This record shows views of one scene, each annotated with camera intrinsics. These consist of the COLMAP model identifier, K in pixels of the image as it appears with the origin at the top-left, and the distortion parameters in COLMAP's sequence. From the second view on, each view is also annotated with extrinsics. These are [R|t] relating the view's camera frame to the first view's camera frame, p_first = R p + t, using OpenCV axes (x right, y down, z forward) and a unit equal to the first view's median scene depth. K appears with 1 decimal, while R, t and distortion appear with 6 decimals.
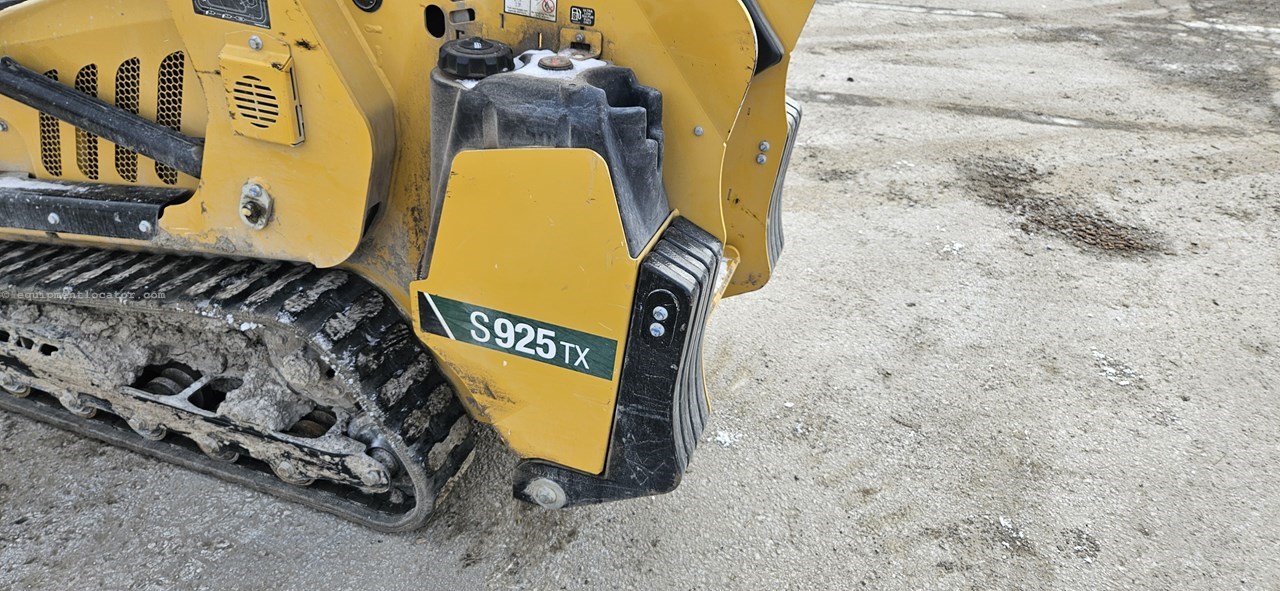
lens RADIAL K [[856.0, 0, 626.1], [0, 856.0, 288.5], [0, 0, 1]] dist [0.067184, -0.058157]
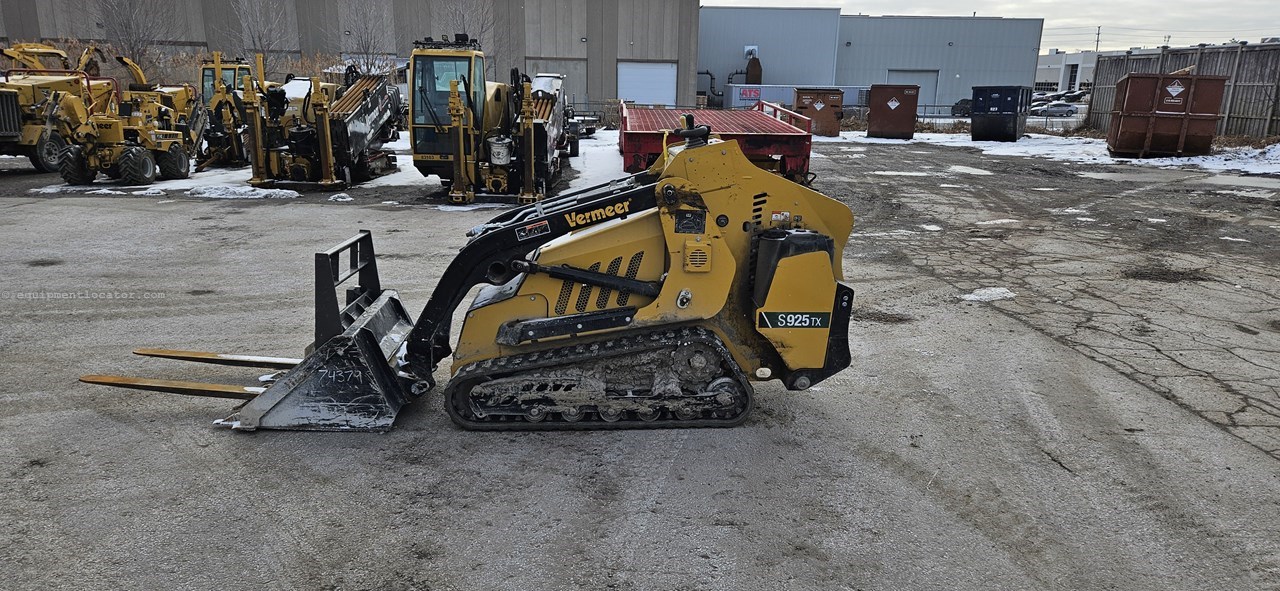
lens RADIAL K [[847.8, 0, 645.8], [0, 847.8, 318.4], [0, 0, 1]] dist [0.076906, -0.065031]
pose [[0.916248, -0.137916, 0.376122, -1.470044], [0.233337, 0.946900, -0.221210, 0.499261], [-0.325642, 0.290447, 0.899777, -1.288657]]
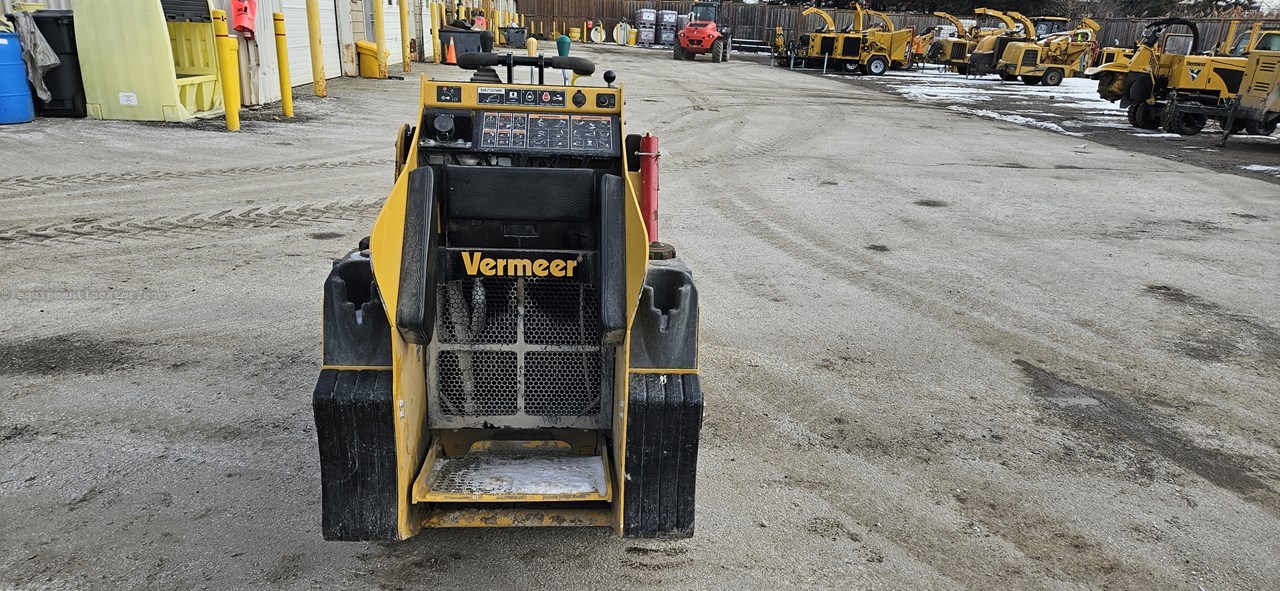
lens RADIAL K [[849.8, 0, 632.1], [0, 849.8, 312.4], [0, 0, 1]] dist [0.075809, -0.061638]
pose [[0.402424, 0.257487, -0.878496, 1.285499], [-0.488484, 0.871992, 0.031815, -0.358102], [0.774234, 0.416328, 0.476689, 0.478788]]
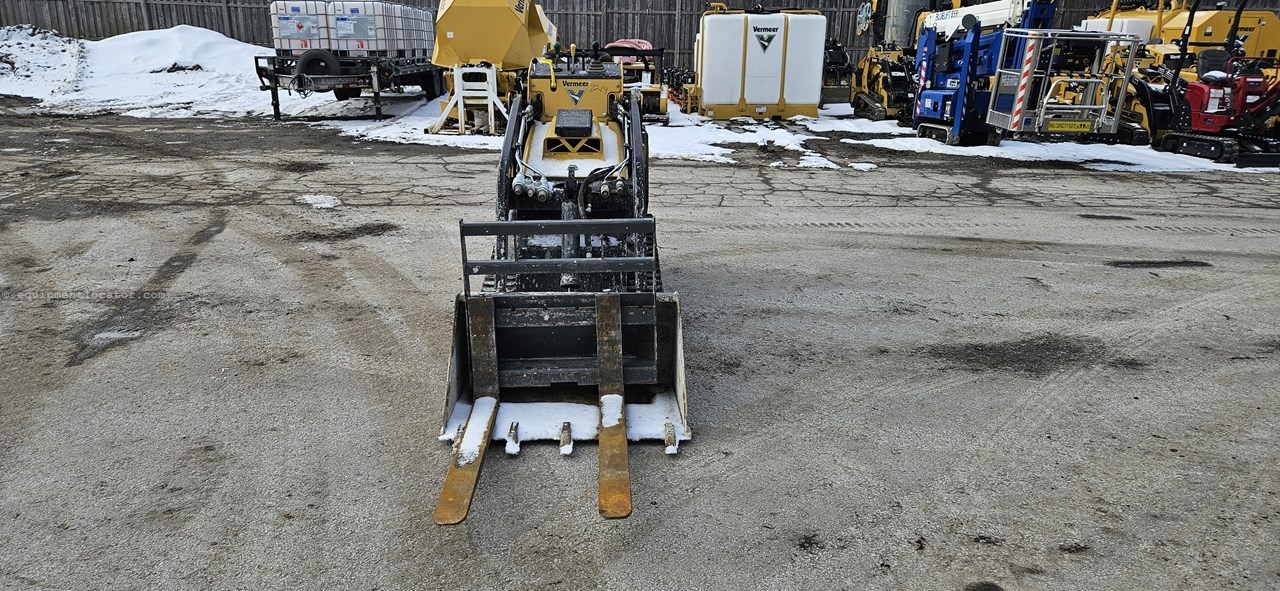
lens RADIAL K [[852.0, 0, 615.4], [0, 852.0, 306.1], [0, 0, 1]] dist [0.070913, -0.056154]
pose [[-0.353168, -0.343439, 0.870242, -3.315184], [0.461663, 0.745068, 0.481395, -1.360123], [-0.813720, 0.571772, -0.104581, 1.603875]]
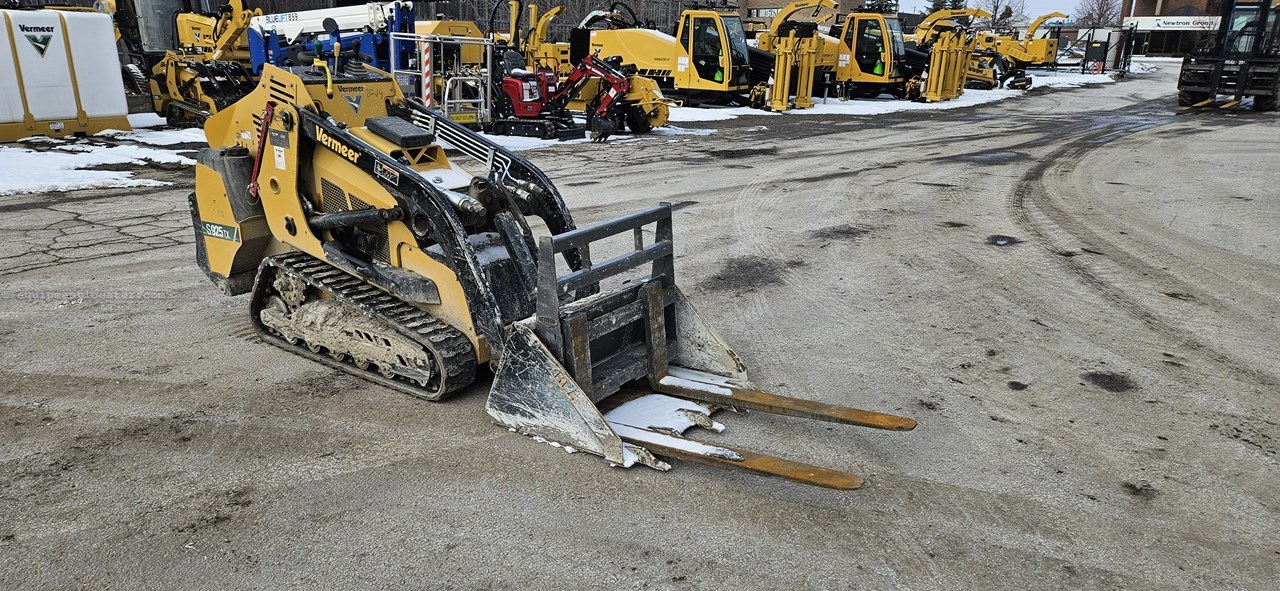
lens RADIAL K [[849.5, 0, 615.9], [0, 849.5, 316.8], [0, 0, 1]] dist [0.074195, -0.059461]
pose [[-0.953724, -0.148885, 0.261235, -1.897244], [0.102491, 0.655808, 0.747939, -1.976576], [-0.282677, 0.740101, -0.610200, 2.845666]]
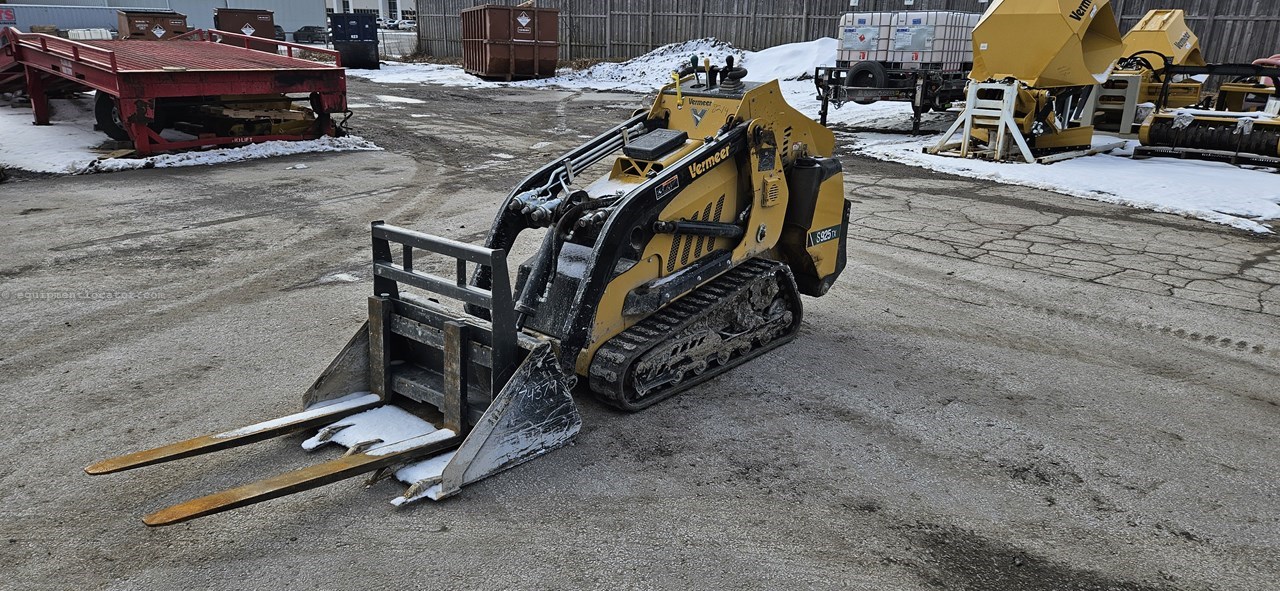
lens RADIAL K [[849.8, 0, 632.1], [0, 849.8, 312.4], [0, 0, 1]] dist [0.075809, -0.061638]
pose [[0.383529, -0.335402, 0.860472, -2.973732], [0.484229, 0.866410, 0.121886, -0.400511], [-0.786402, 0.369918, 0.494704, 0.016679]]
